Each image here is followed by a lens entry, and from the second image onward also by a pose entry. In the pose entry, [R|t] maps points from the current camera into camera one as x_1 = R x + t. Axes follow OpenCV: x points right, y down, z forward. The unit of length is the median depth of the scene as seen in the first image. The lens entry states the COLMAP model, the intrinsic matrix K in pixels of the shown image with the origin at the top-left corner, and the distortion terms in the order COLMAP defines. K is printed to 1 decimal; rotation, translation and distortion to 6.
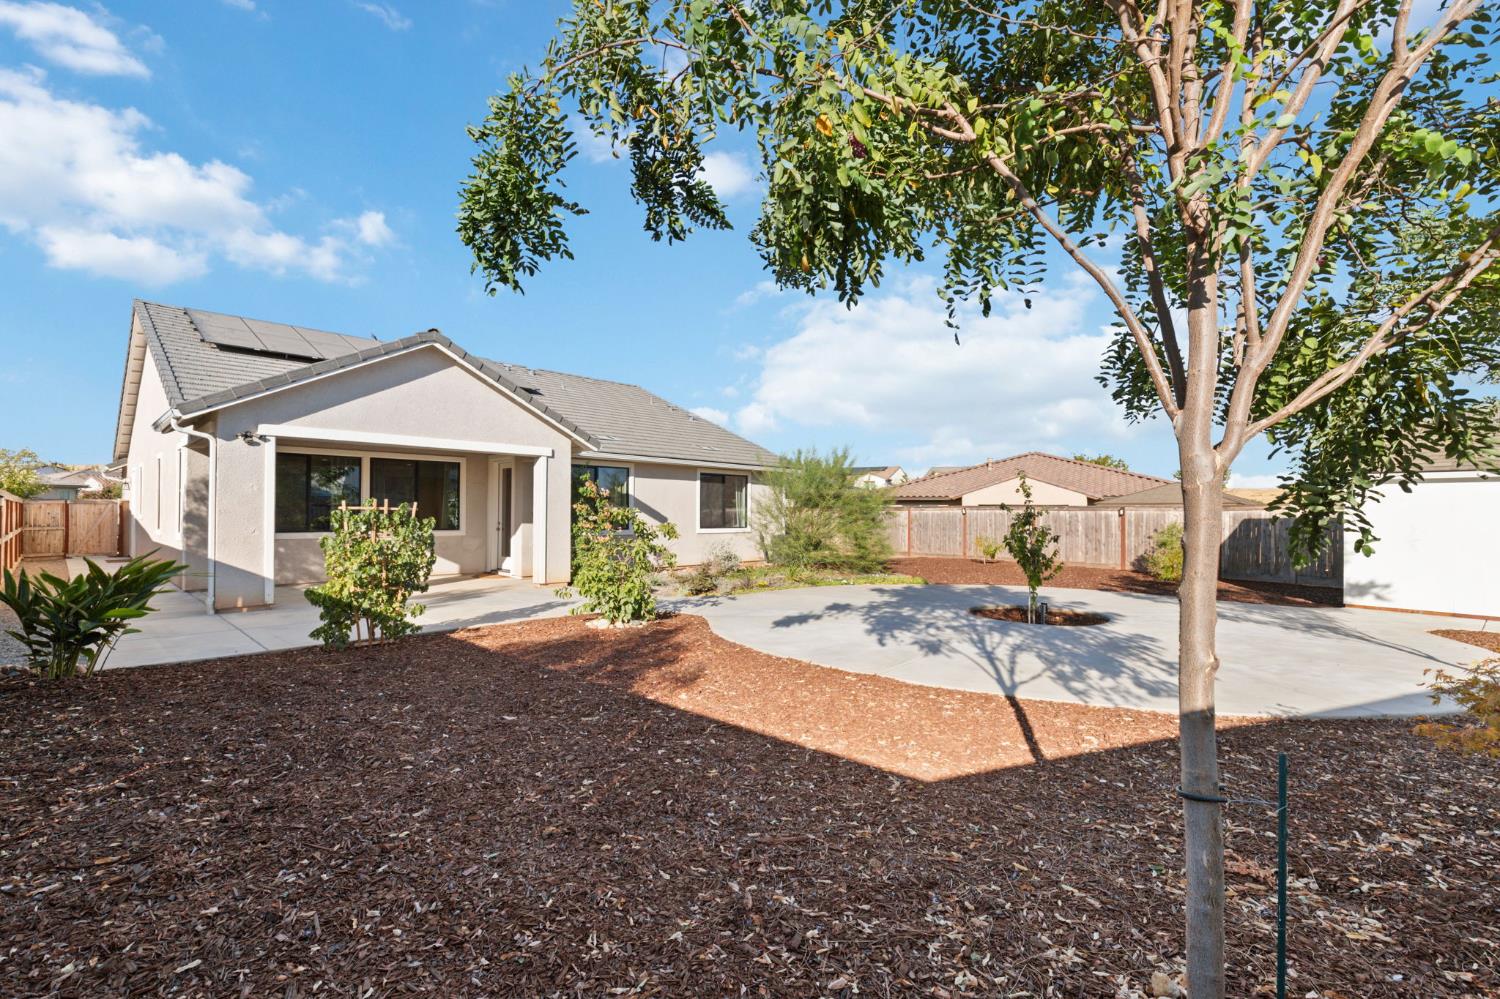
lens RADIAL K [[672.3, 0, 747.5], [0, 672.3, 505.9], [0, 0, 1]] dist [0.003692, -0.000586]
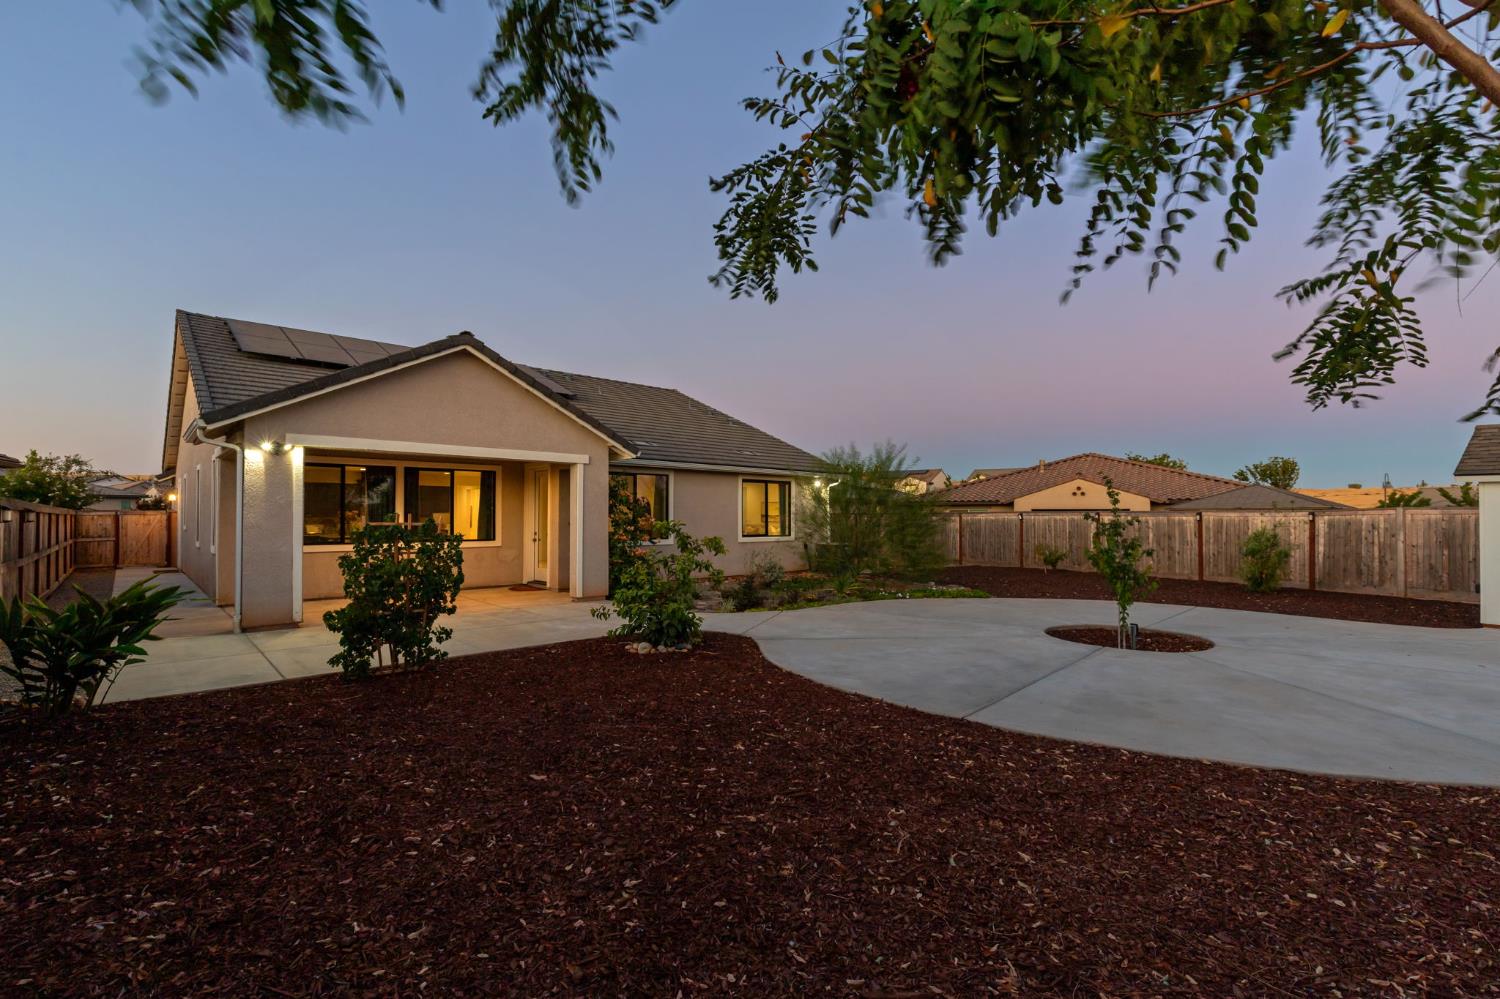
lens RADIAL K [[672.3, 0, 747.5], [0, 672.3, 505.9], [0, 0, 1]] dist [0.003692, -0.000586]
pose [[0.998562, -0.006700, -0.053196, -0.034483], [0.006386, 0.999961, -0.006076, -0.015062], [0.053235, 0.005728, 0.998566, 0.133543]]
